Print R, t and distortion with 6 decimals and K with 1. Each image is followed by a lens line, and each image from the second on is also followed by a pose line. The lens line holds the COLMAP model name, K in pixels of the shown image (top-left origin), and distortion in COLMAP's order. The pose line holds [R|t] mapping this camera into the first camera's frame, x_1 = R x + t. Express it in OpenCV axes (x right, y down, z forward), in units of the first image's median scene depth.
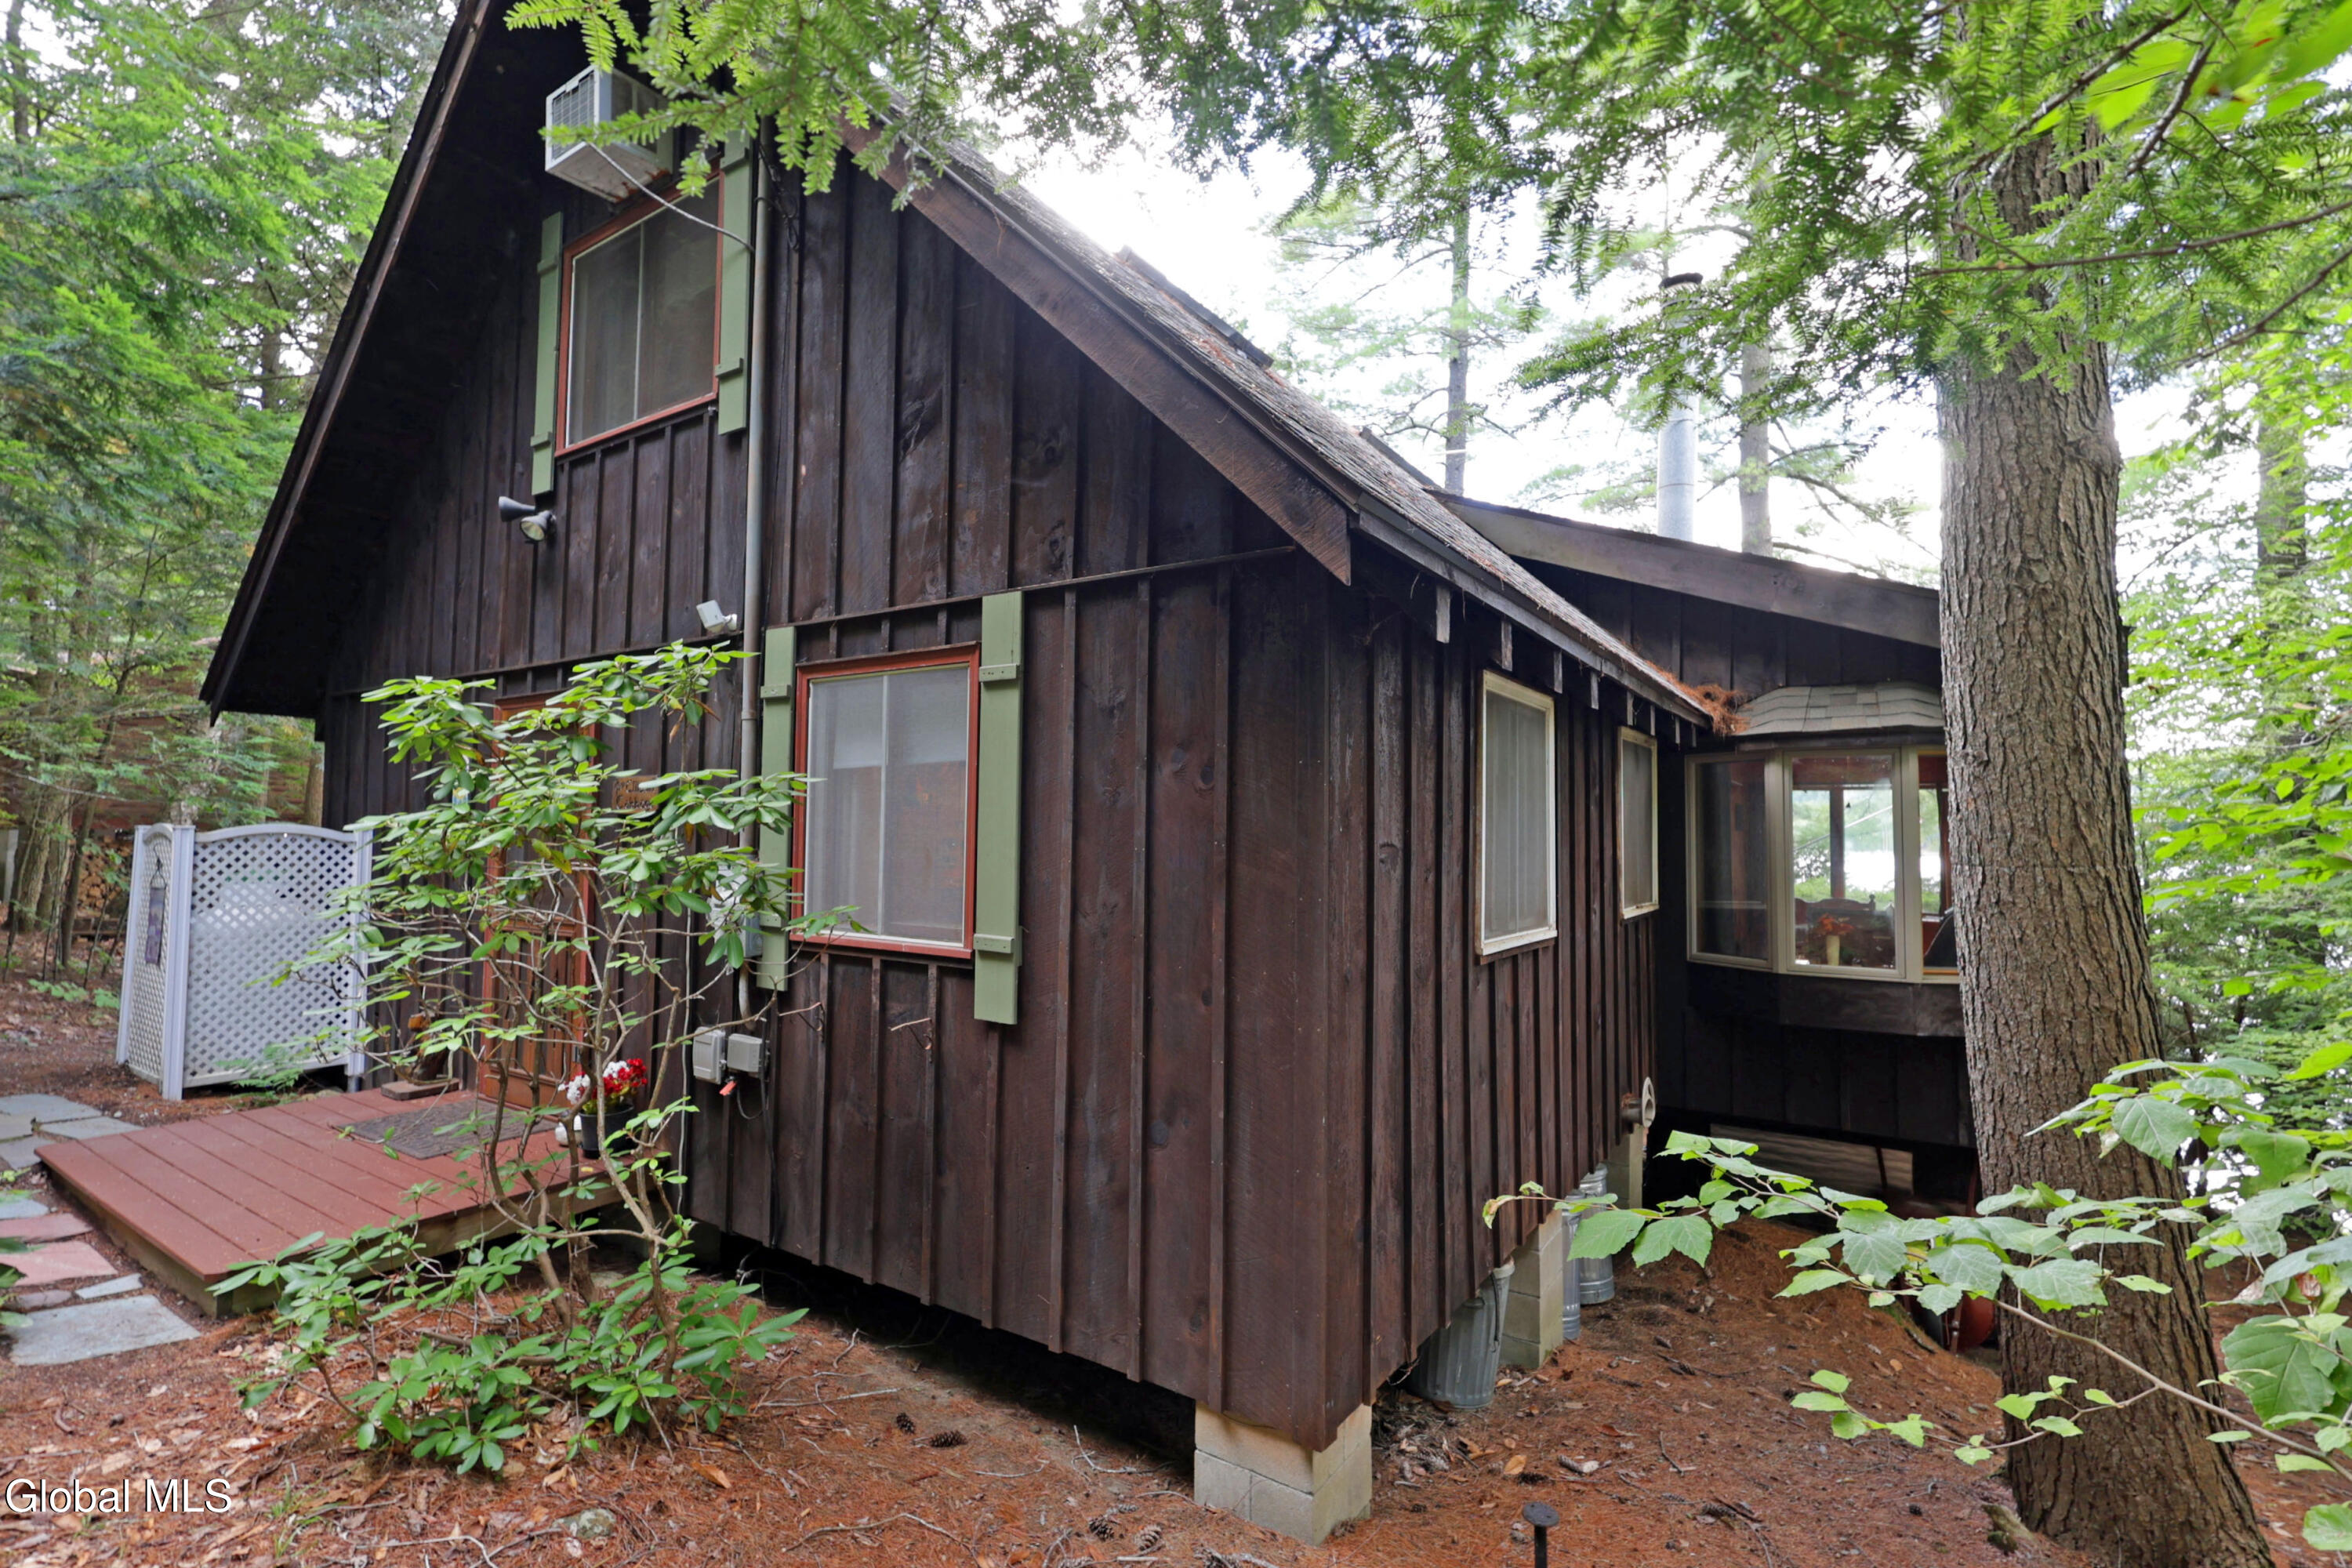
lens RADIAL K [[1085.0, 0, 1175.5], [0, 1085.0, 781.8], [0, 0, 1]] dist [0.001921, 0.000325]
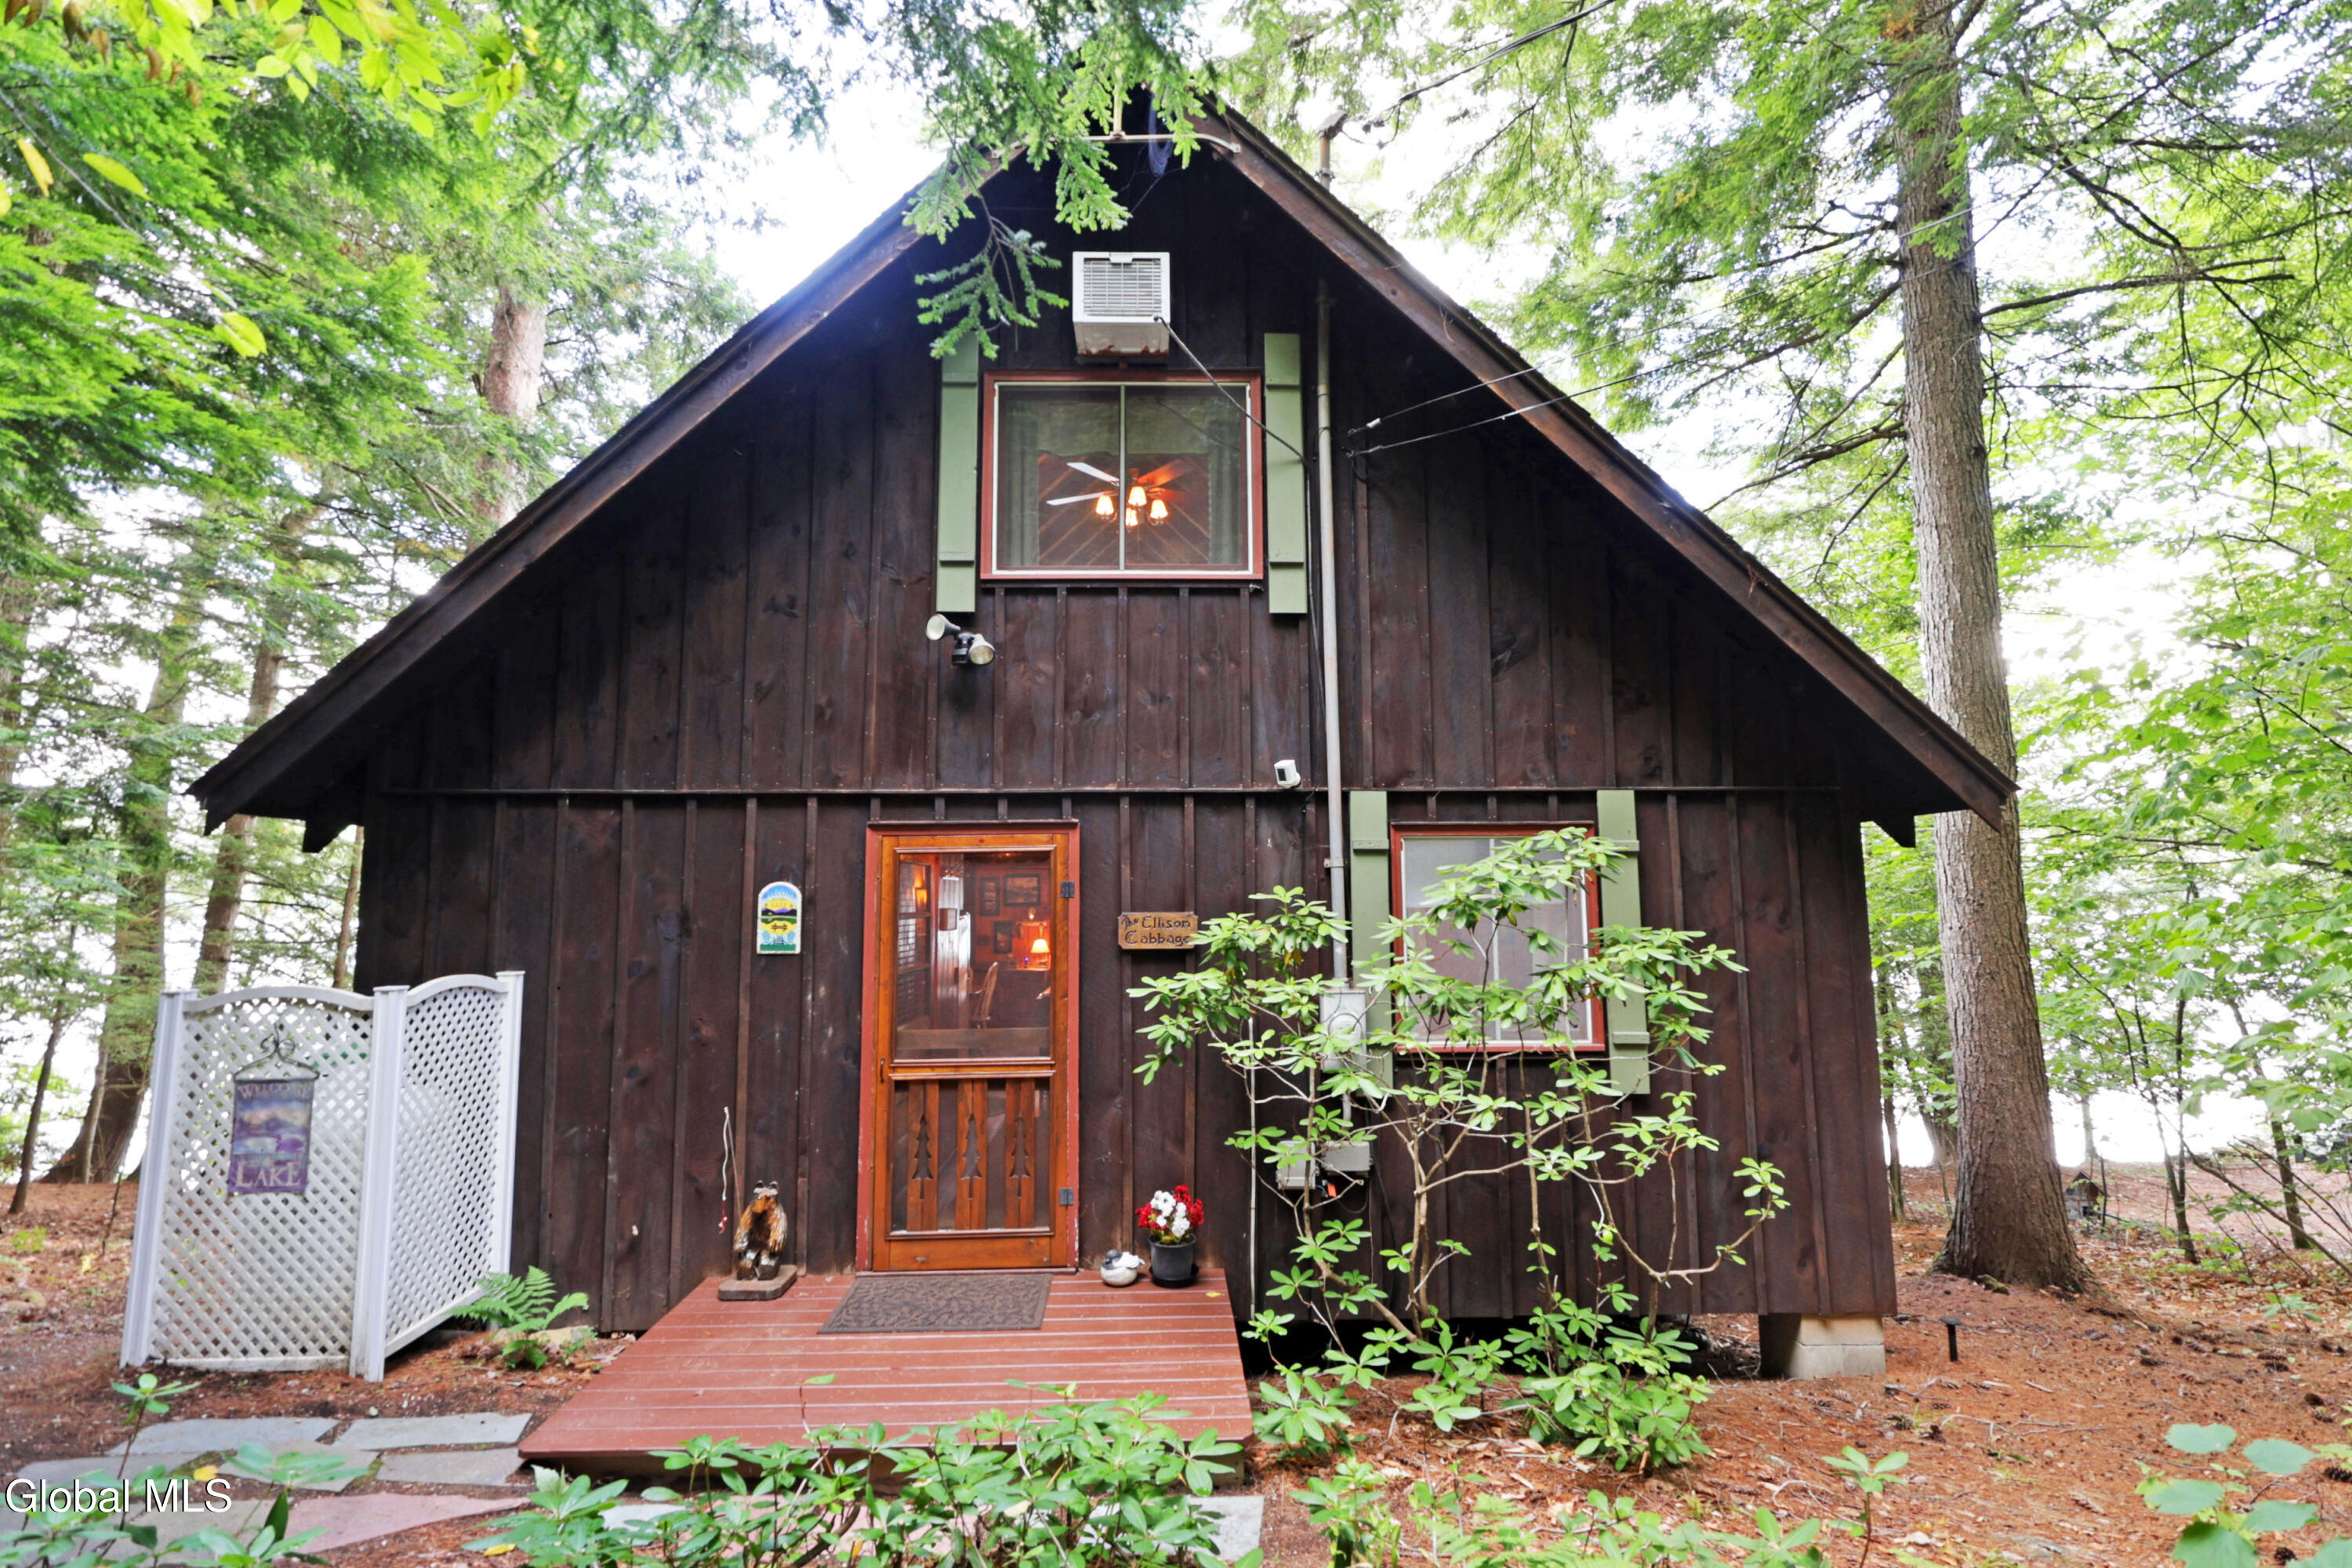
lens RADIAL K [[1085.0, 0, 1178.3], [0, 1085.0, 772.1], [0, 0, 1]] dist [0.001921, 0.000325]
pose [[0.819033, 0.033529, 0.572765, -1.247586], [-0.009940, 0.998970, -0.044265, -0.110470], [-0.573660, 0.030561, 0.818523, 0.140632]]
